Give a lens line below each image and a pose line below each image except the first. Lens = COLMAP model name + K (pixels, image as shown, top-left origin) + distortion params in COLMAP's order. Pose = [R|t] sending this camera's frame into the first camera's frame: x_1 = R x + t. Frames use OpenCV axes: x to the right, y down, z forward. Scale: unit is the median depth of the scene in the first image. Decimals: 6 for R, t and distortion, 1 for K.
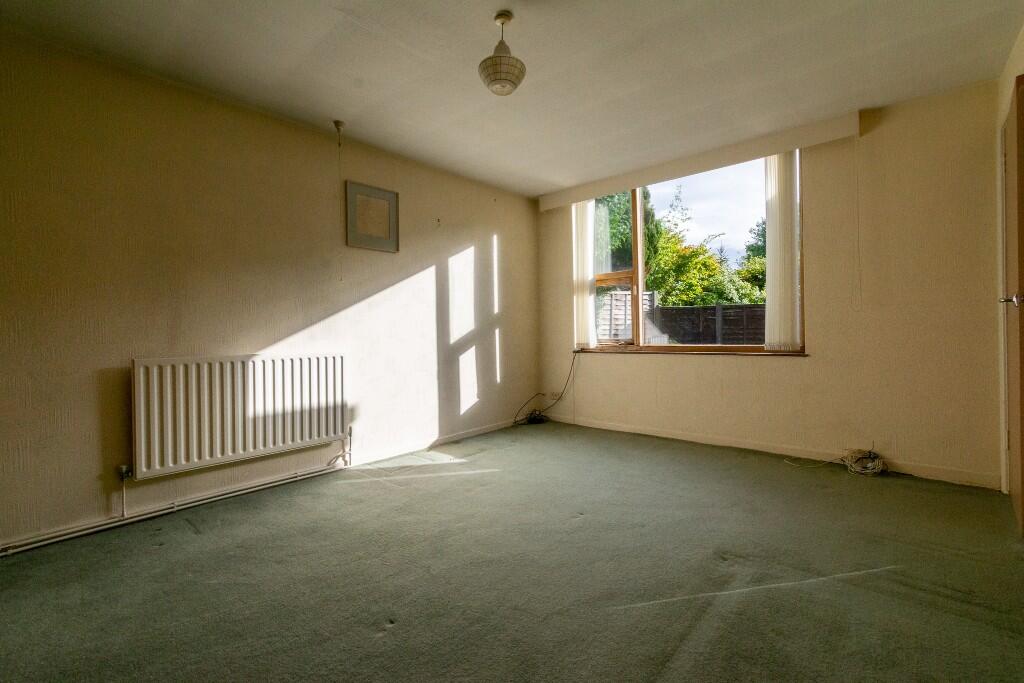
lens RADIAL K [[455.2, 0, 516.1], [0, 455.2, 336.2], [0, 0, 1]] dist [0.003921, 0.000336]
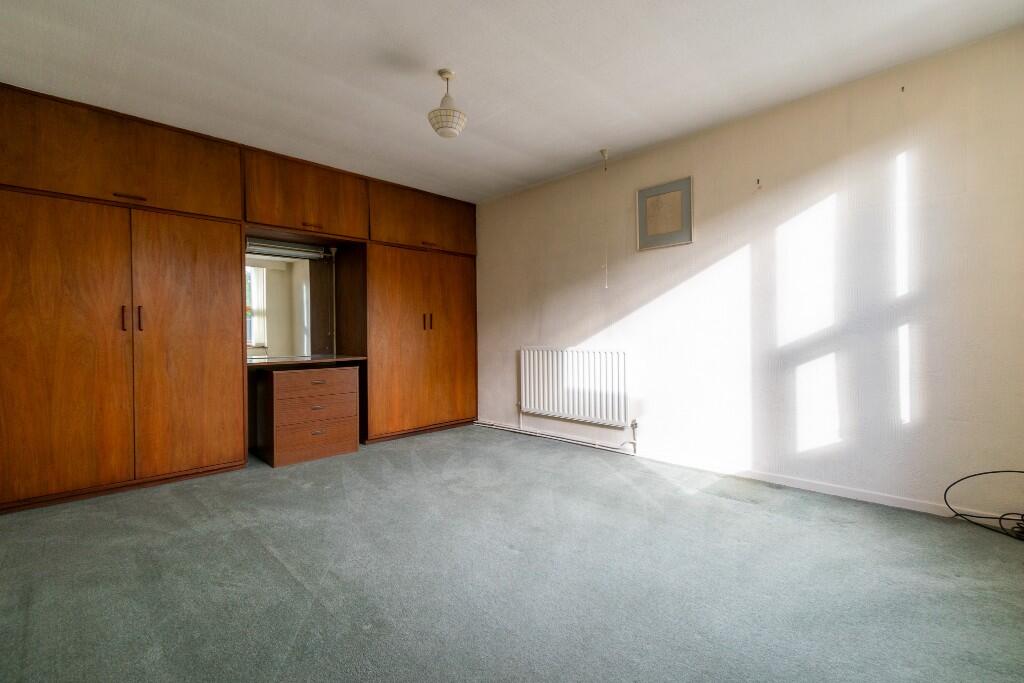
lens RADIAL K [[455.2, 0, 516.1], [0, 455.2, 336.2], [0, 0, 1]] dist [0.003921, 0.000336]
pose [[-0.055223, 0.018473, -0.998303, 0.727438], [-0.002448, 0.999823, 0.018636, -0.016048], [0.998471, 0.003473, -0.055168, 0.774802]]
